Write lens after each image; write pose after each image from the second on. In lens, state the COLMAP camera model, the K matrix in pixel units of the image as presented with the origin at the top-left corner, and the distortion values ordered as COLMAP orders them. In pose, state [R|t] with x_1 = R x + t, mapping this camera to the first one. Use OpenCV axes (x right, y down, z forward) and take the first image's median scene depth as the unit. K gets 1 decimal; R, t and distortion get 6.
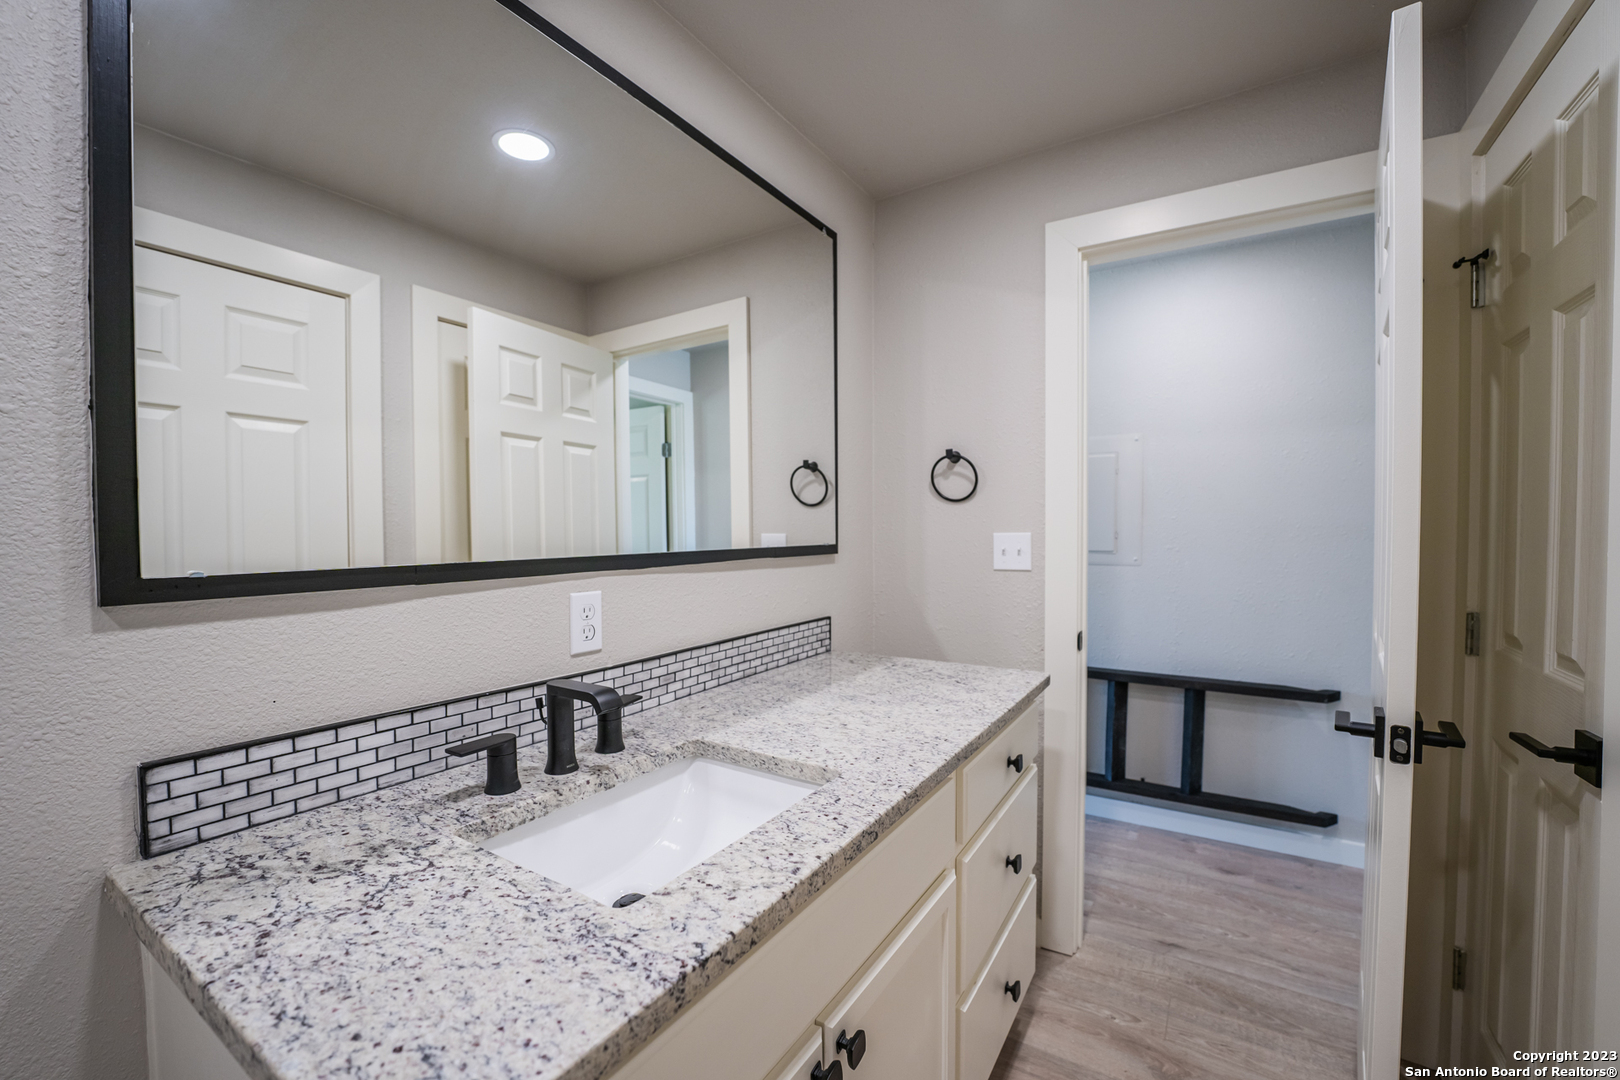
lens RADIAL K [[654.8, 0, 814.7], [0, 654.8, 547.2], [0, 0, 1]] dist [-0.012386, -0.007698]
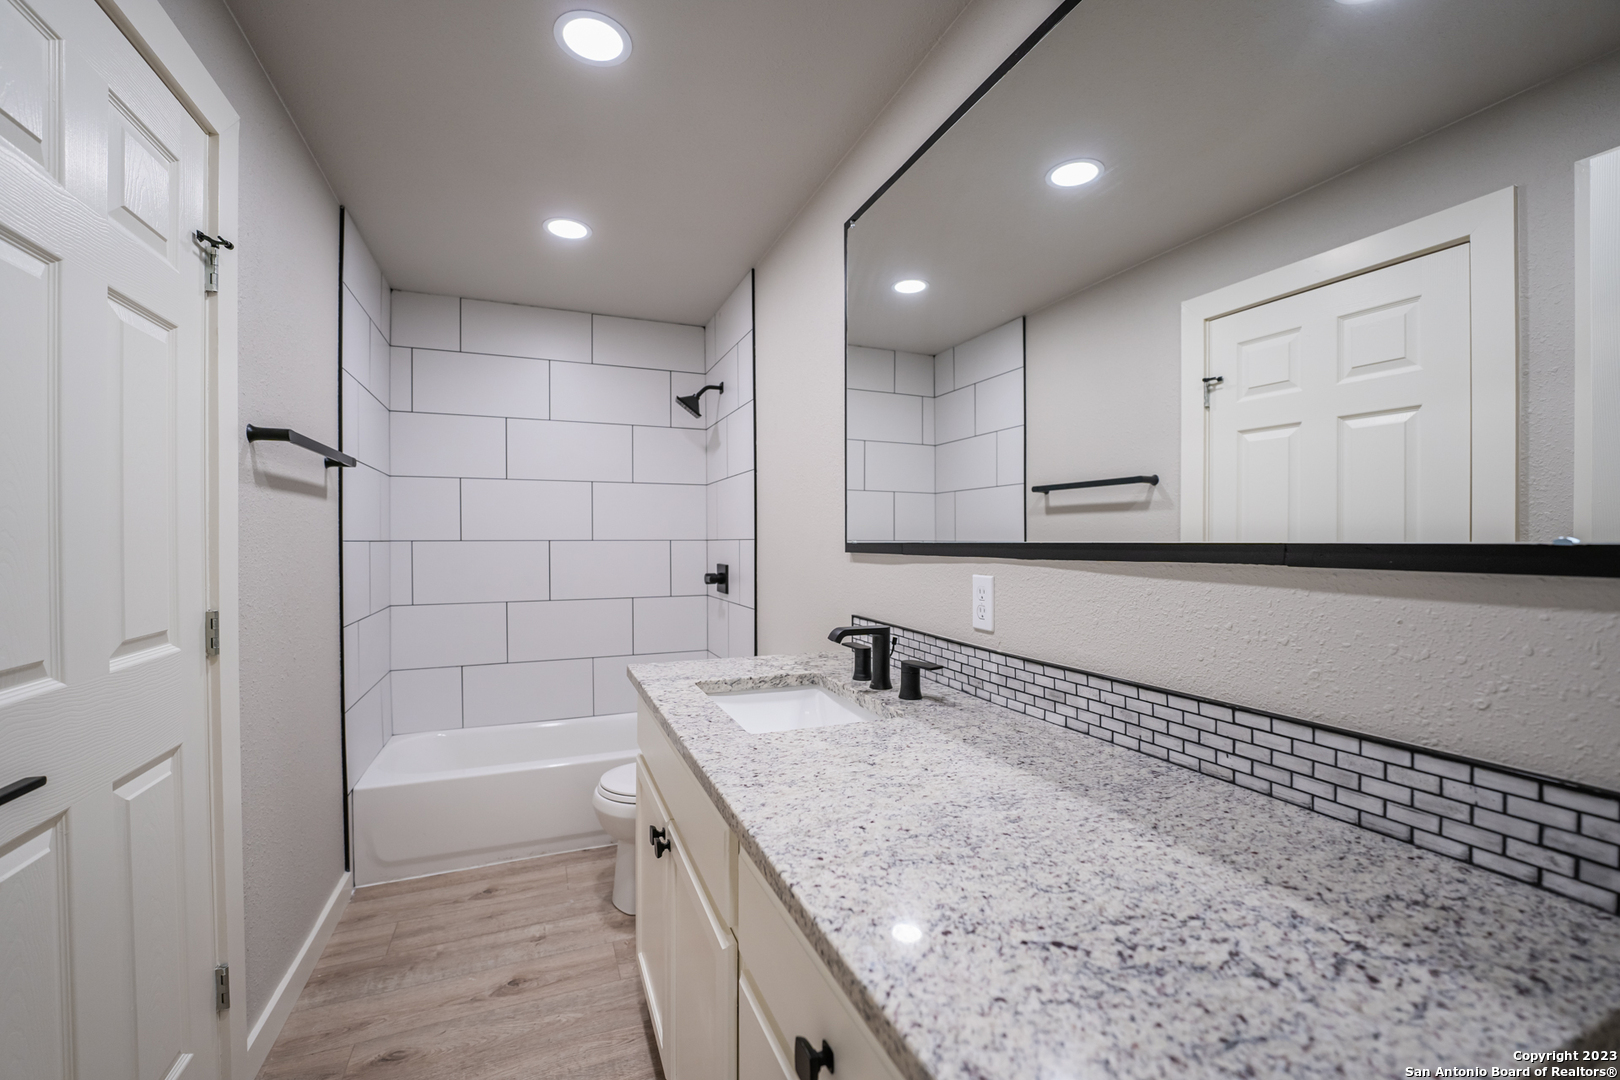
lens RADIAL K [[654.8, 0, 814.7], [0, 654.8, 547.2], [0, 0, 1]] dist [-0.012386, -0.007698]
pose [[-0.568785, 0.009962, -0.822426, 0.593938], [-0.021921, 0.999388, 0.027266, -0.003585], [0.822194, 0.033537, -0.568219, 1.137627]]
